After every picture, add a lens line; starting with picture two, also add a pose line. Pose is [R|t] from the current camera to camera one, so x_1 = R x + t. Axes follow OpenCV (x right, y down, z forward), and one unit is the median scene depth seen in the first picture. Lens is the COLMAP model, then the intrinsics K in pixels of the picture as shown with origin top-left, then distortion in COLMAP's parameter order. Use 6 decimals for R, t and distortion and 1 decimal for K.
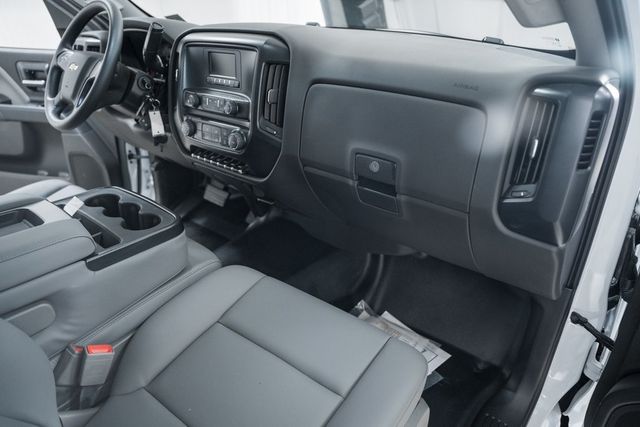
lens RADIAL K [[435.0, 0, 320.0], [0, 435.0, 213.5], [0, 0, 1]] dist [-0.083306, 0.005531]
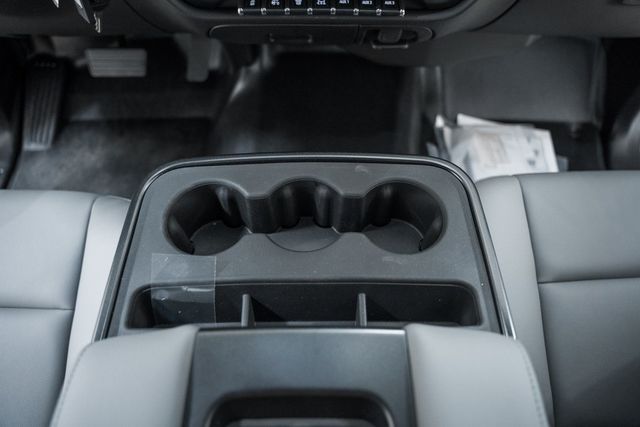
lens RADIAL K [[435.0, 0, 320.0], [0, 435.0, 213.5], [0, 0, 1]] dist [-0.083306, 0.005531]
pose [[0.775029, -0.537304, 0.332618, -0.428102], [0.279805, 0.763730, 0.581743, -0.182633], [-0.566603, -0.357800, 0.742253, 0.481025]]
